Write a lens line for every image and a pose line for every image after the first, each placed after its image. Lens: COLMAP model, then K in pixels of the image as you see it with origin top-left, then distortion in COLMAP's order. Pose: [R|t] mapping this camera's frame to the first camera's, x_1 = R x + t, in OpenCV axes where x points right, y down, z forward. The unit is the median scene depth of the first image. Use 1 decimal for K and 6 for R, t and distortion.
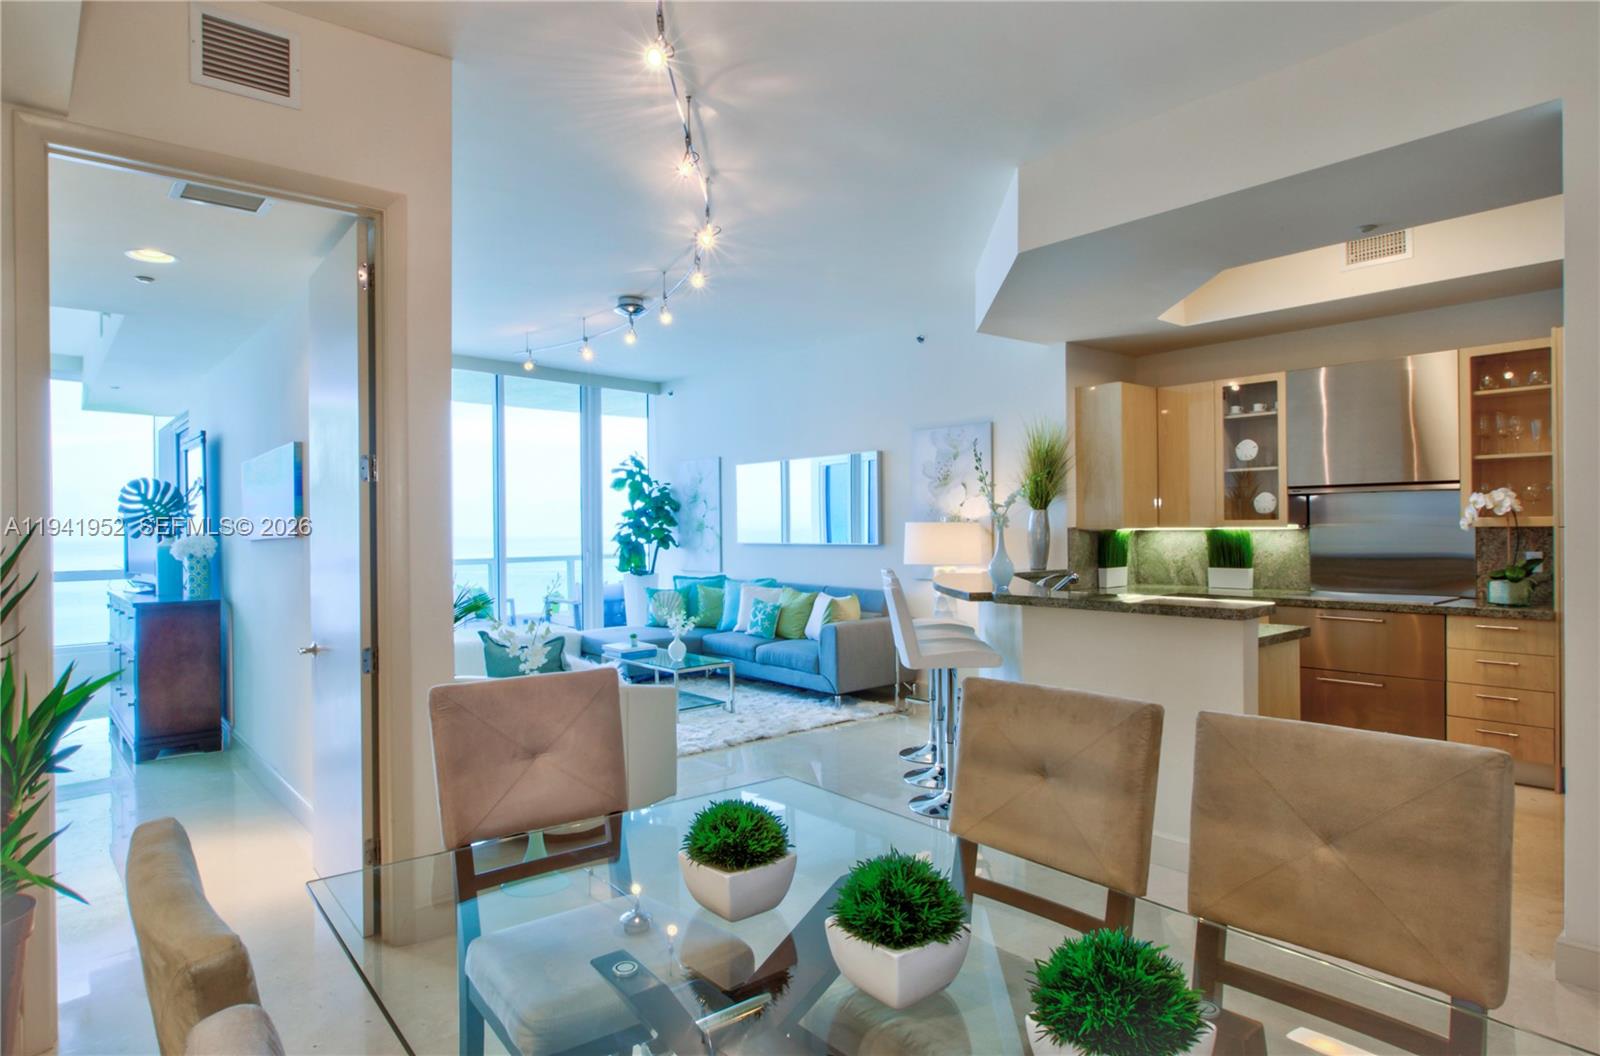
lens RADIAL K [[889.9, 0, 801.8], [0, 889.9, 532.7], [0, 0, 1]] dist [-0.019458, 0.006915]
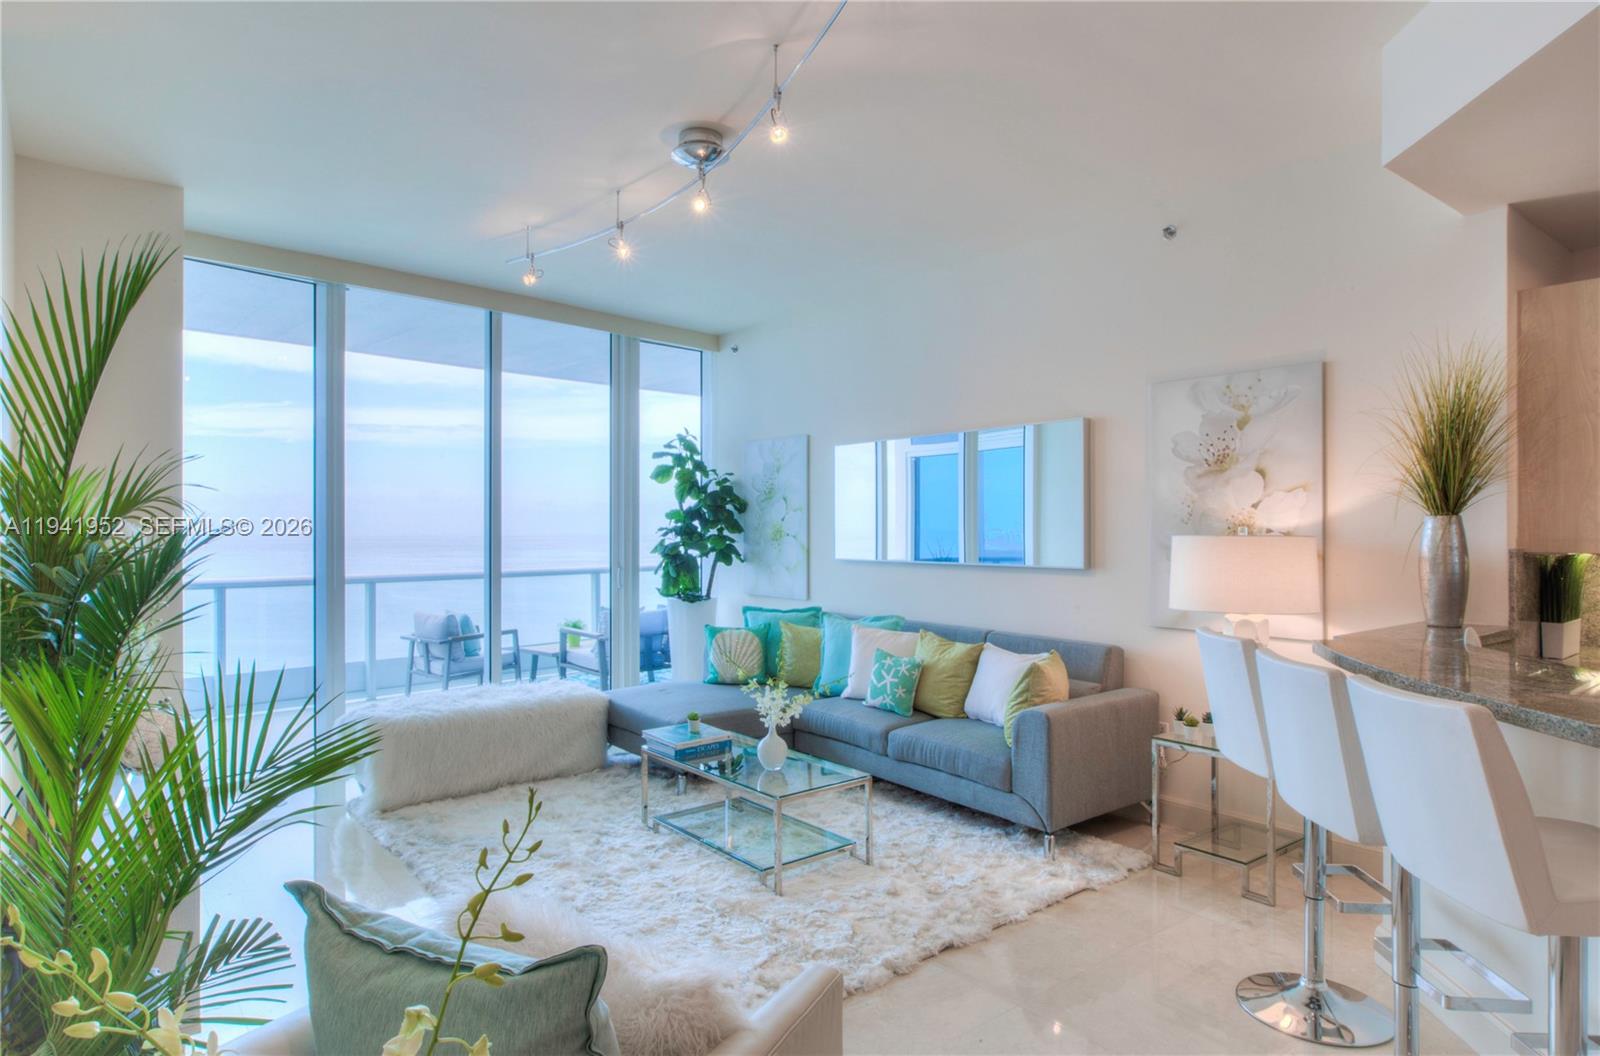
lens RADIAL K [[889.9, 0, 808.6], [0, 889.9, 529.3], [0, 0, 1]] dist [-0.019458, 0.006915]
pose [[0.999681, 0.007896, -0.023976, -0.101649], [-0.008003, 0.999958, -0.004364, -0.010831], [0.023941, 0.004554, 0.999703, 0.410568]]
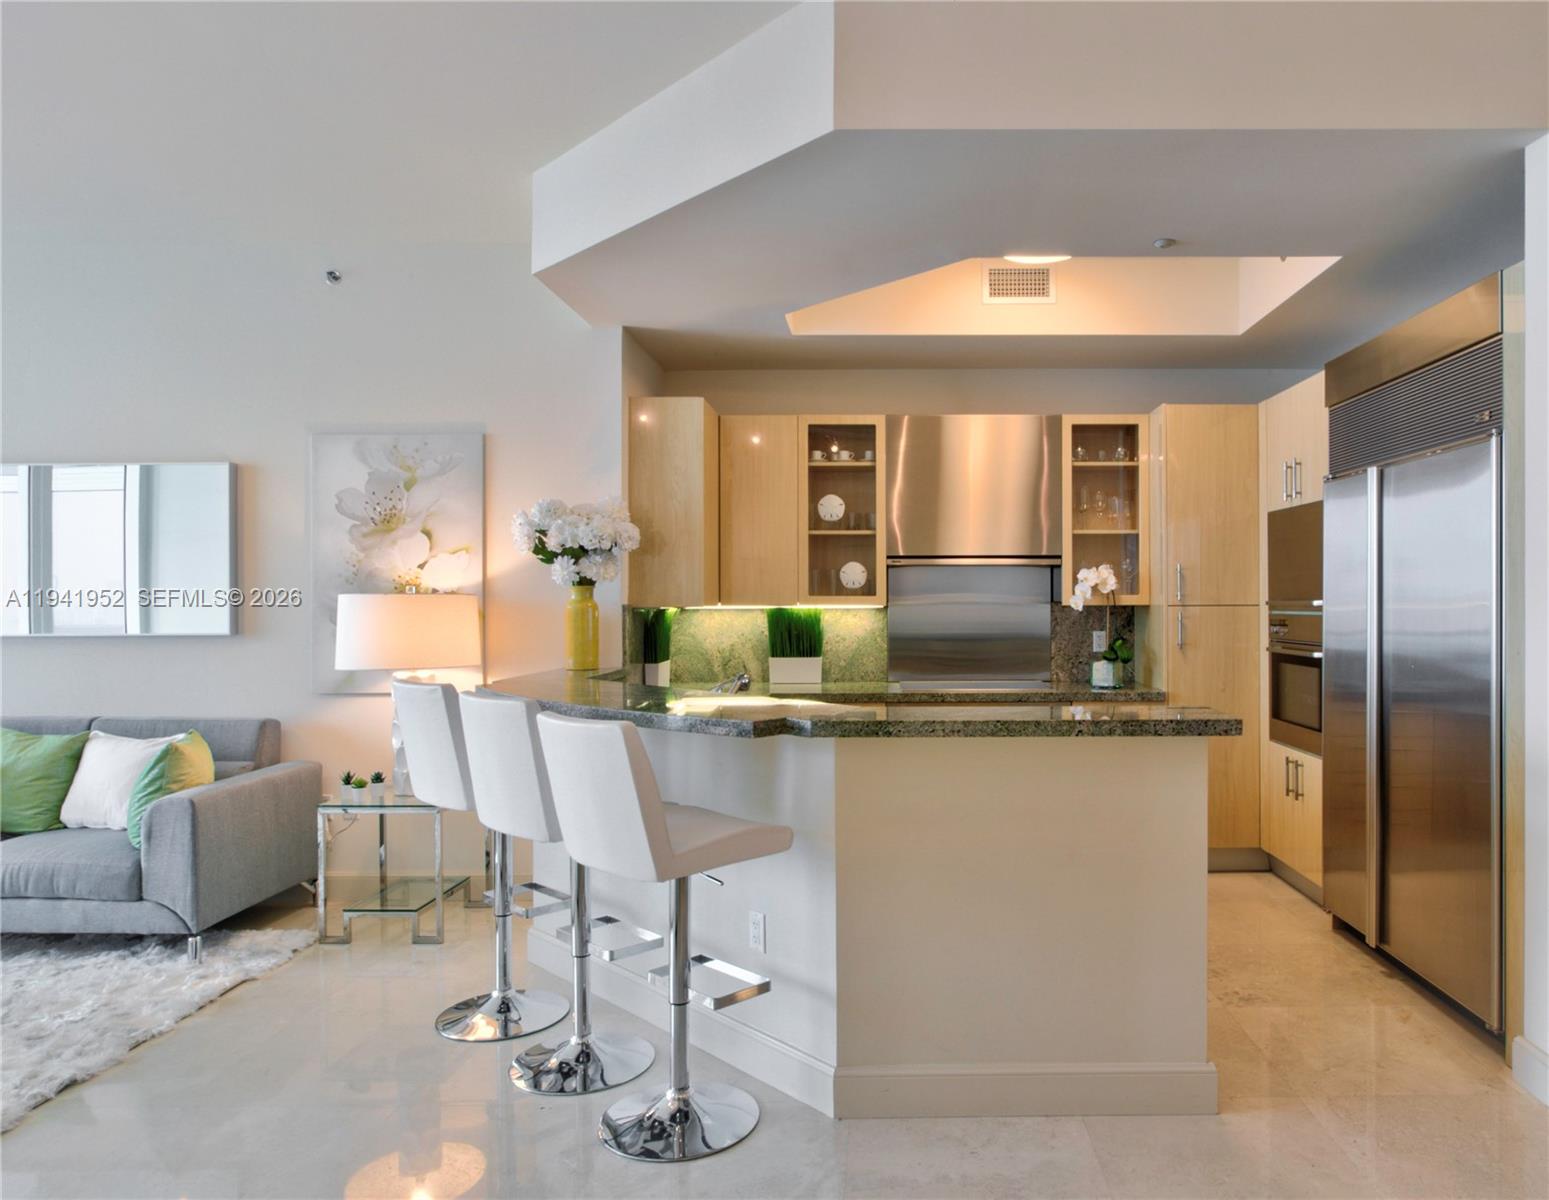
lens RADIAL K [[1018.2, 0, 851.3], [0, 1018.2, 603.3], [0, 0, 1]] dist [-0.006034, 0.006987]
pose [[0.657070, 0.007272, 0.753795, -0.147759], [0.001398, 0.999940, -0.010866, 0.001742], [-0.753829, 0.008194, 0.657020, 0.332589]]
